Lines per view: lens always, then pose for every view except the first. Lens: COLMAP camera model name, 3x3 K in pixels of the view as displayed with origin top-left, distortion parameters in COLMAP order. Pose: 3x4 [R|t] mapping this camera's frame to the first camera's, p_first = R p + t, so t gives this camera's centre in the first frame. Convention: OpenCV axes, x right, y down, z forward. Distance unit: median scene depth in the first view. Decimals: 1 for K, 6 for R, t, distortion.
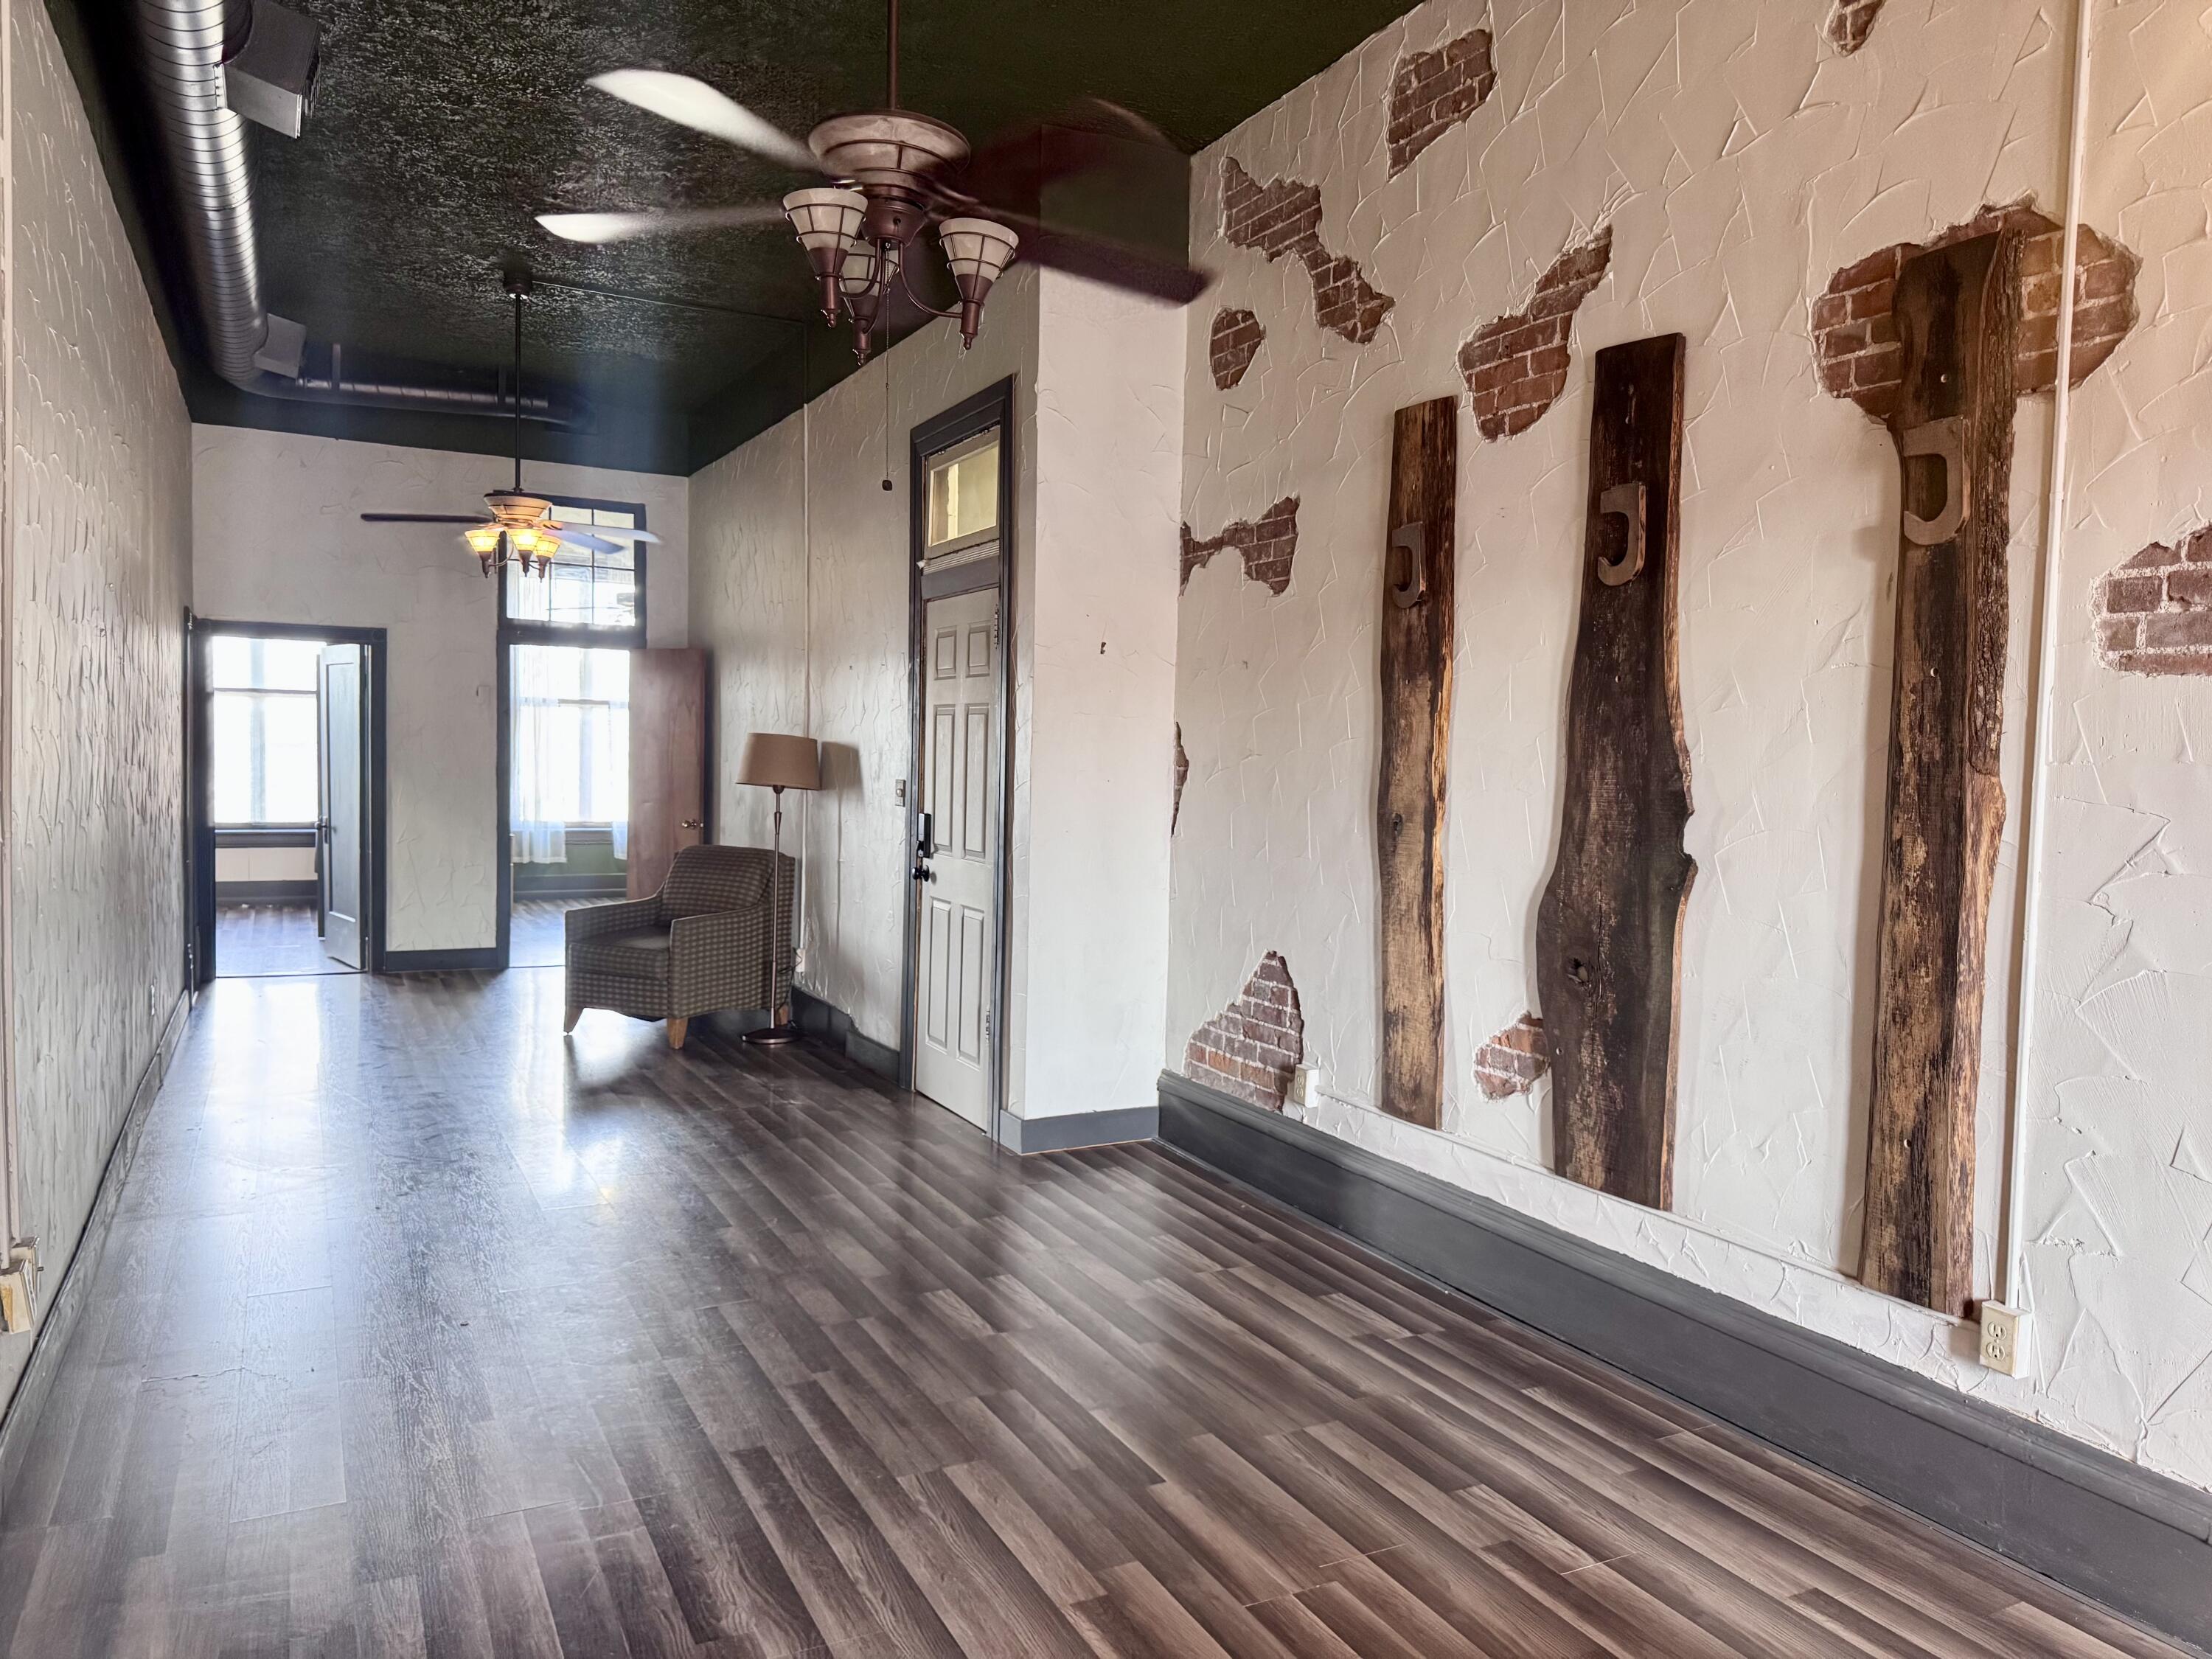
lens RADIAL K [[1564.0, 0, 1105.2], [0, 1564.0, 834.5], [0, 0, 1]] dist [0.079344, -0.040705]
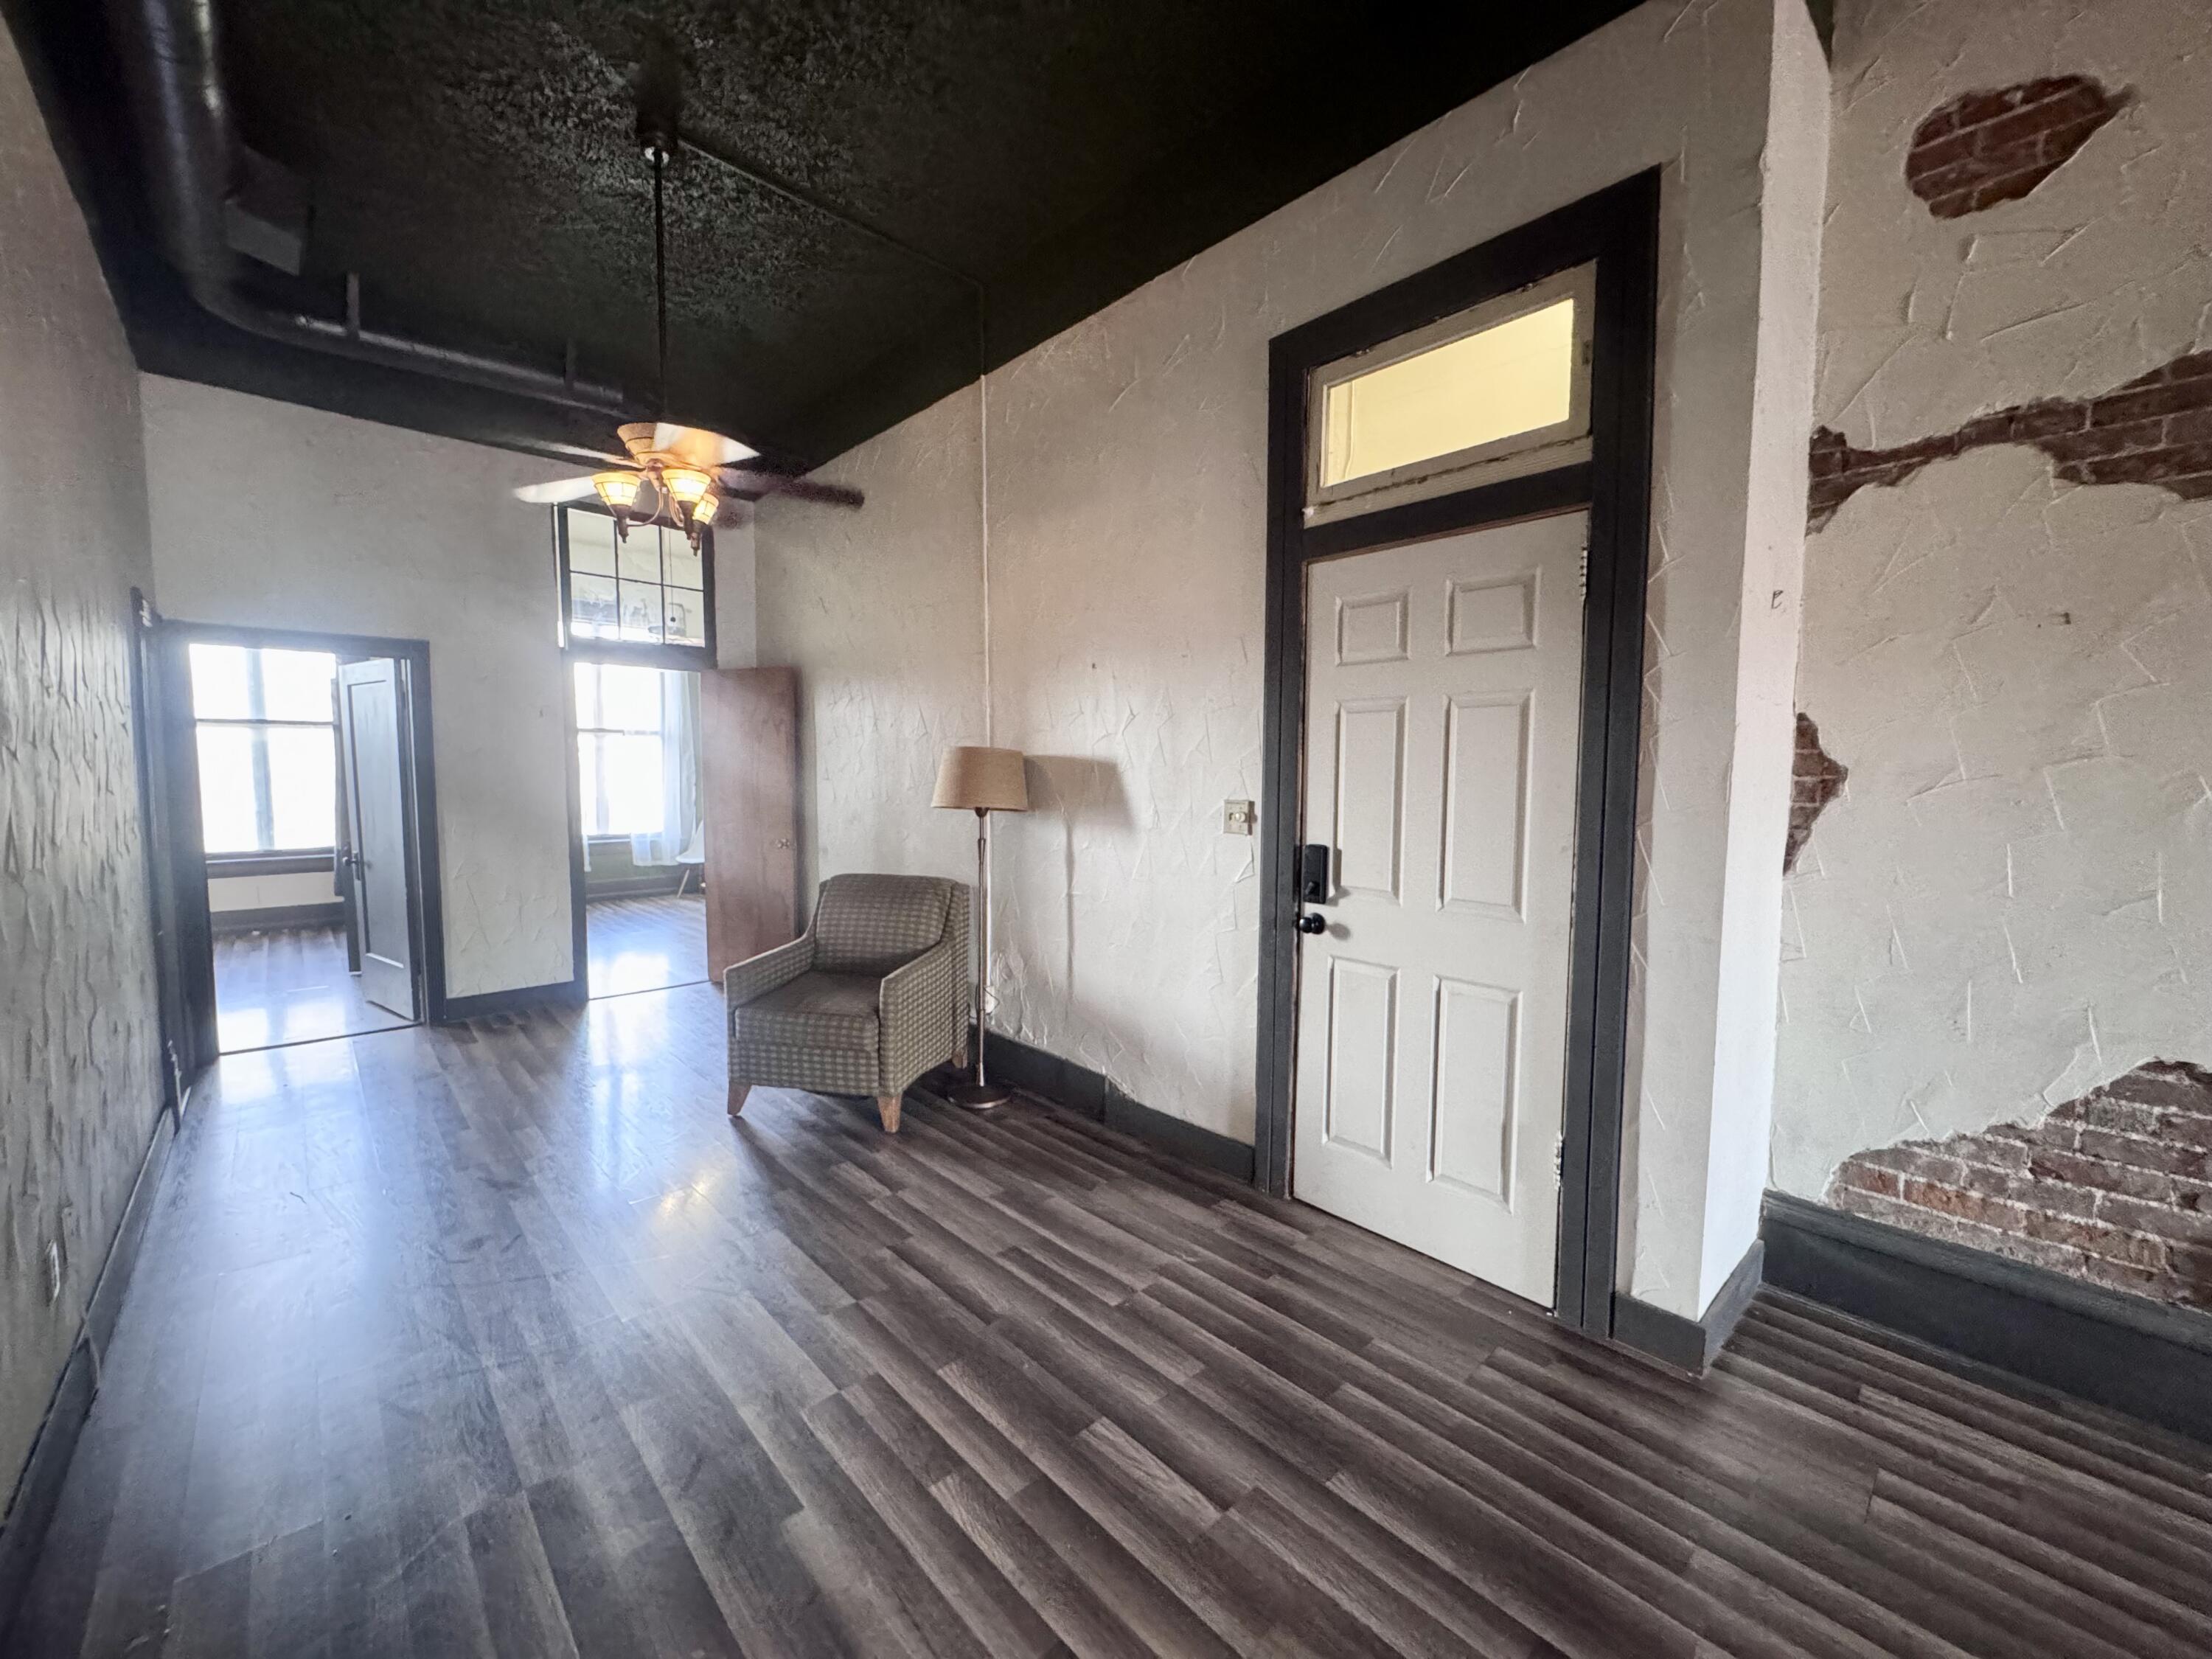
lens RADIAL K [[882.1, 0, 1104.0], [0, 882.1, 834.6], [0, 0, 1]] dist [0.003000, 0.001443]
pose [[0.963073, -0.039322, 0.266354, -0.367054], [0.032389, 0.999014, 0.030373, -0.039137], [-0.267286, -0.020624, 0.963396, 0.687826]]
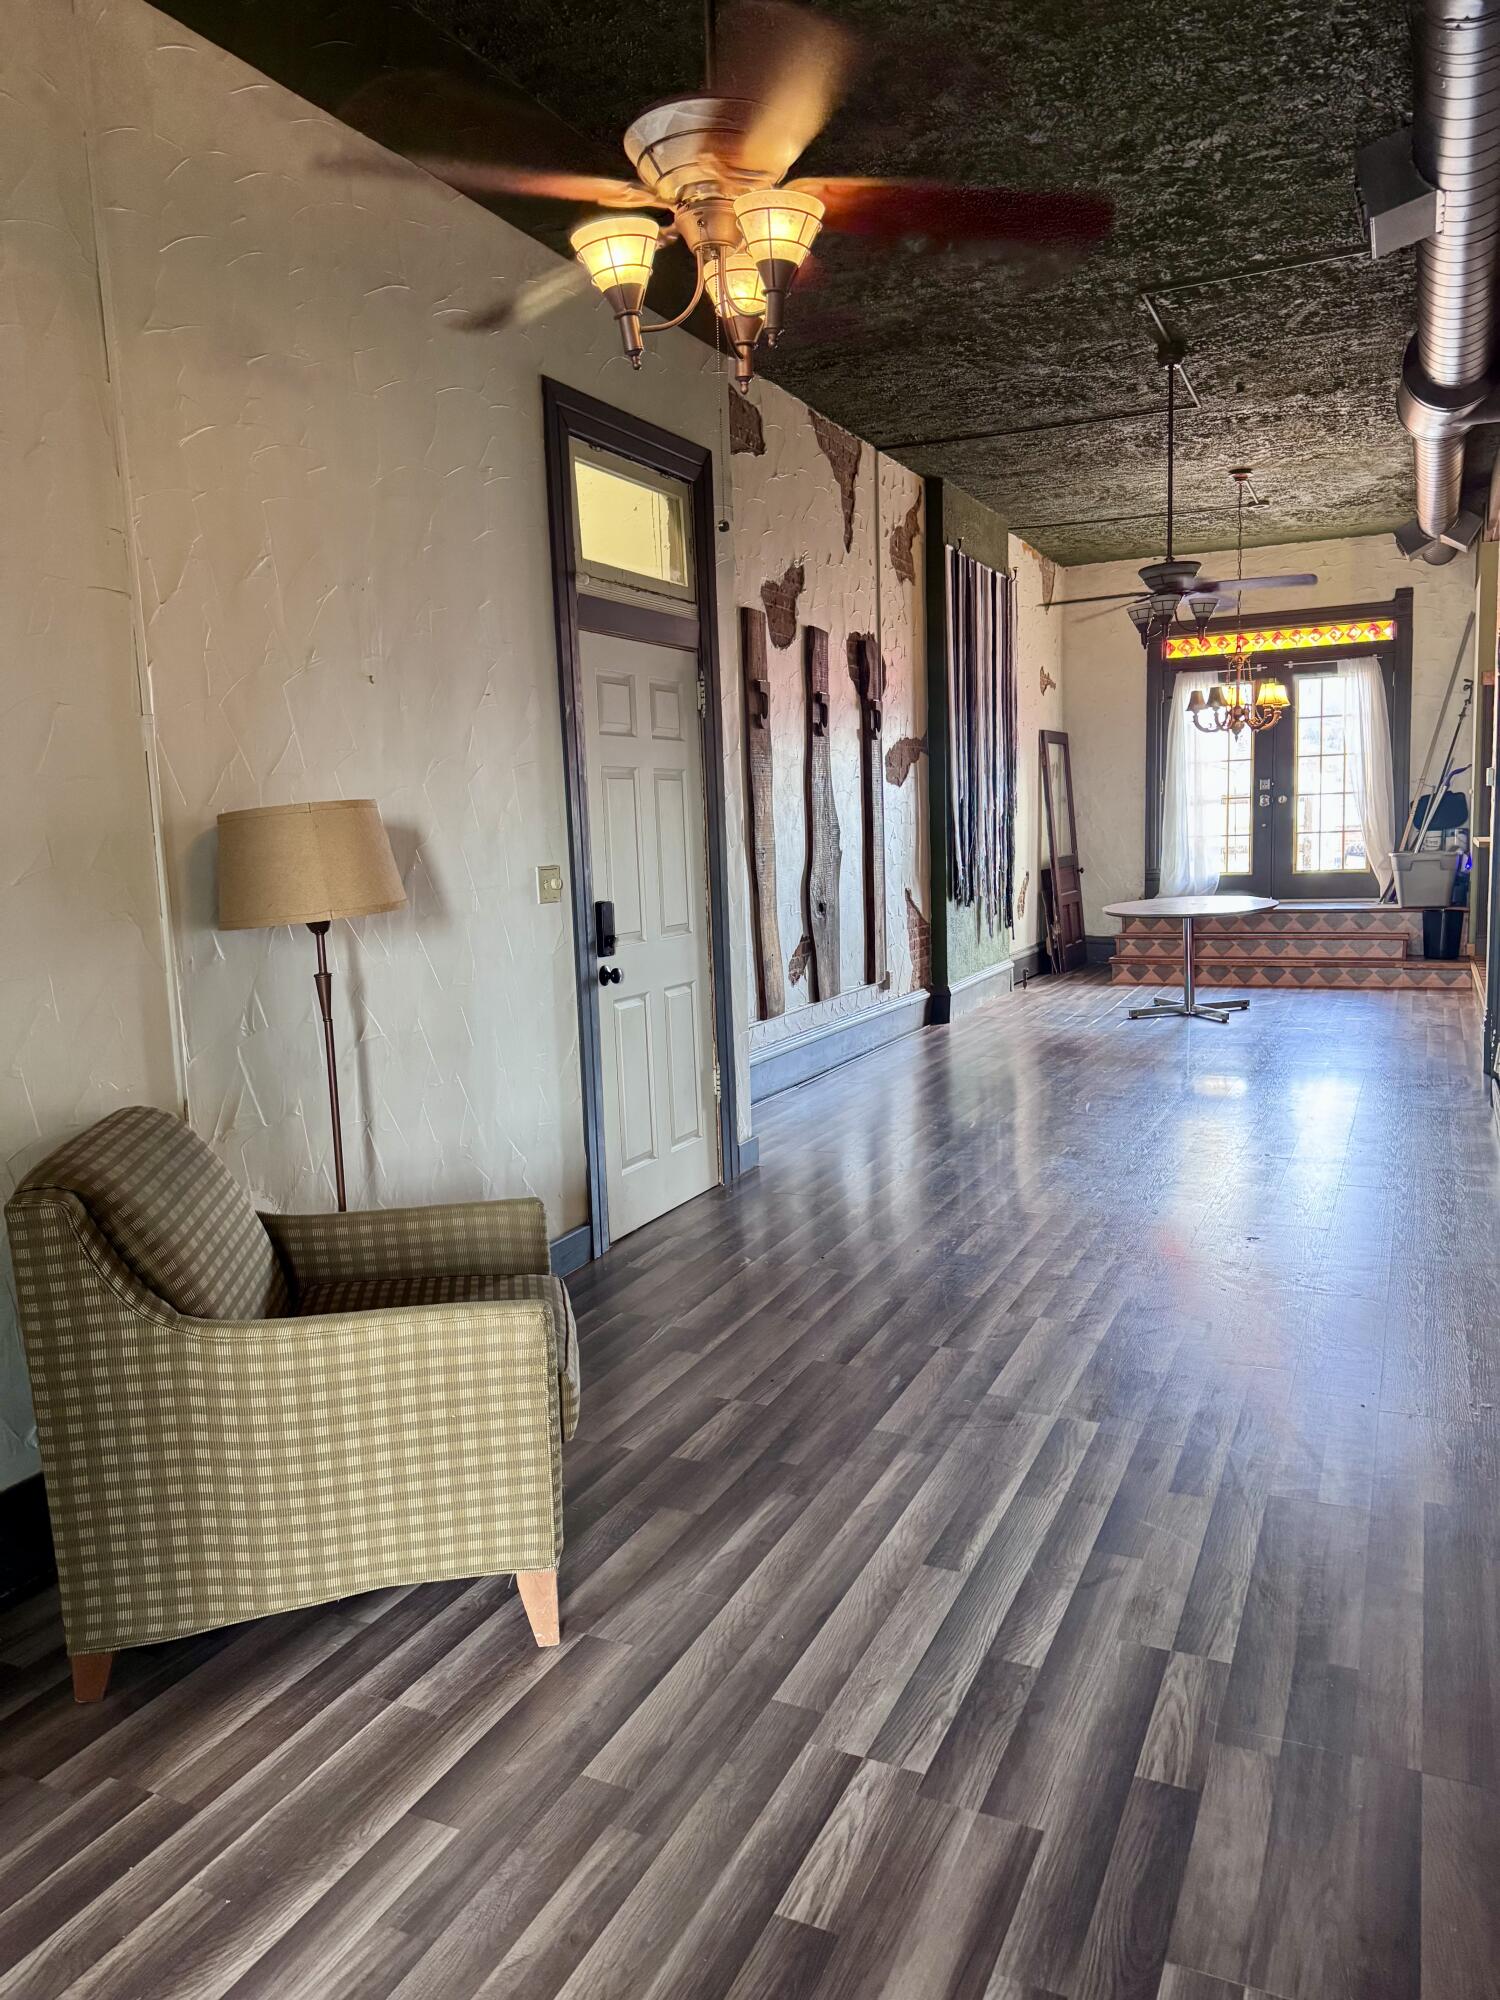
lens RADIAL K [[1414.1, 0, 760.5], [0, 1414.1, 1012.2], [0, 0, 1]] dist [0.079344, -0.040705]
pose [[-0.619071, -0.106715, 0.778051, -0.828041], [0.062434, 0.980901, 0.184214, -0.097292], [-0.782849, 0.162619, -0.600585, 1.548790]]
